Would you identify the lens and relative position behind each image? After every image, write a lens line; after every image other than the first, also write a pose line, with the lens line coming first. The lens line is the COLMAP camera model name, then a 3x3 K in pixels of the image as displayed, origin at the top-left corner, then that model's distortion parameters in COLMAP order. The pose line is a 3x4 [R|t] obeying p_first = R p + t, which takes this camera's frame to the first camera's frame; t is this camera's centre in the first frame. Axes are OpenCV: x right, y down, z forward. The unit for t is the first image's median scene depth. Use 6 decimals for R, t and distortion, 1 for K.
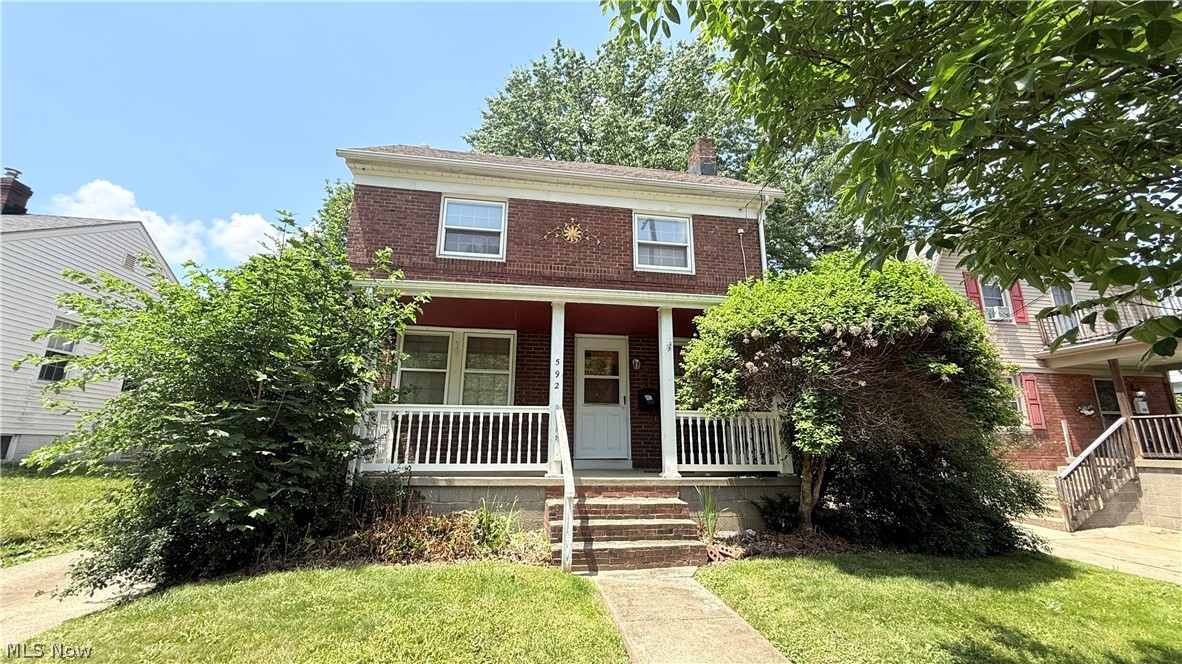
lens RADIAL K [[471.0, 0, 590.8], [0, 471.0, 331.3], [0, 0, 1]] dist [-0.002576, 0.000966]
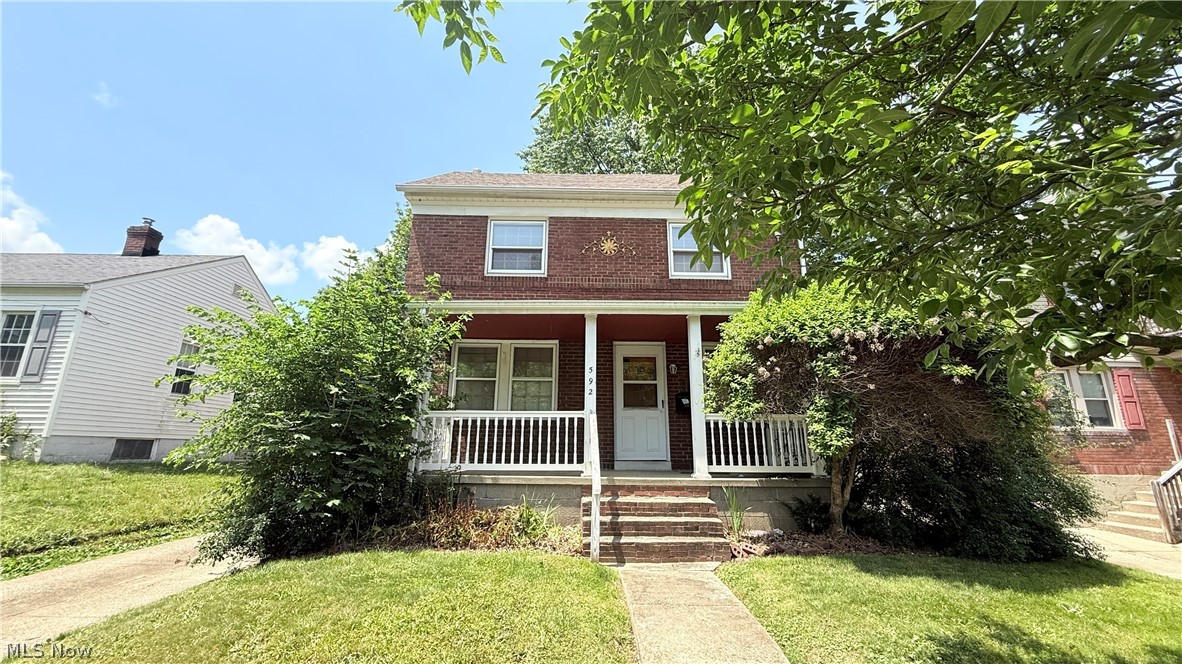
lens RADIAL K [[471.0, 0, 590.5], [0, 471.0, 330.6], [0, 0, 1]] dist [-0.002576, 0.000966]
pose [[0.990444, -0.033546, -0.133774, 0.094216], [0.032635, 0.999427, -0.009001, -0.018472], [0.133999, 0.004550, 0.990971, -0.085308]]
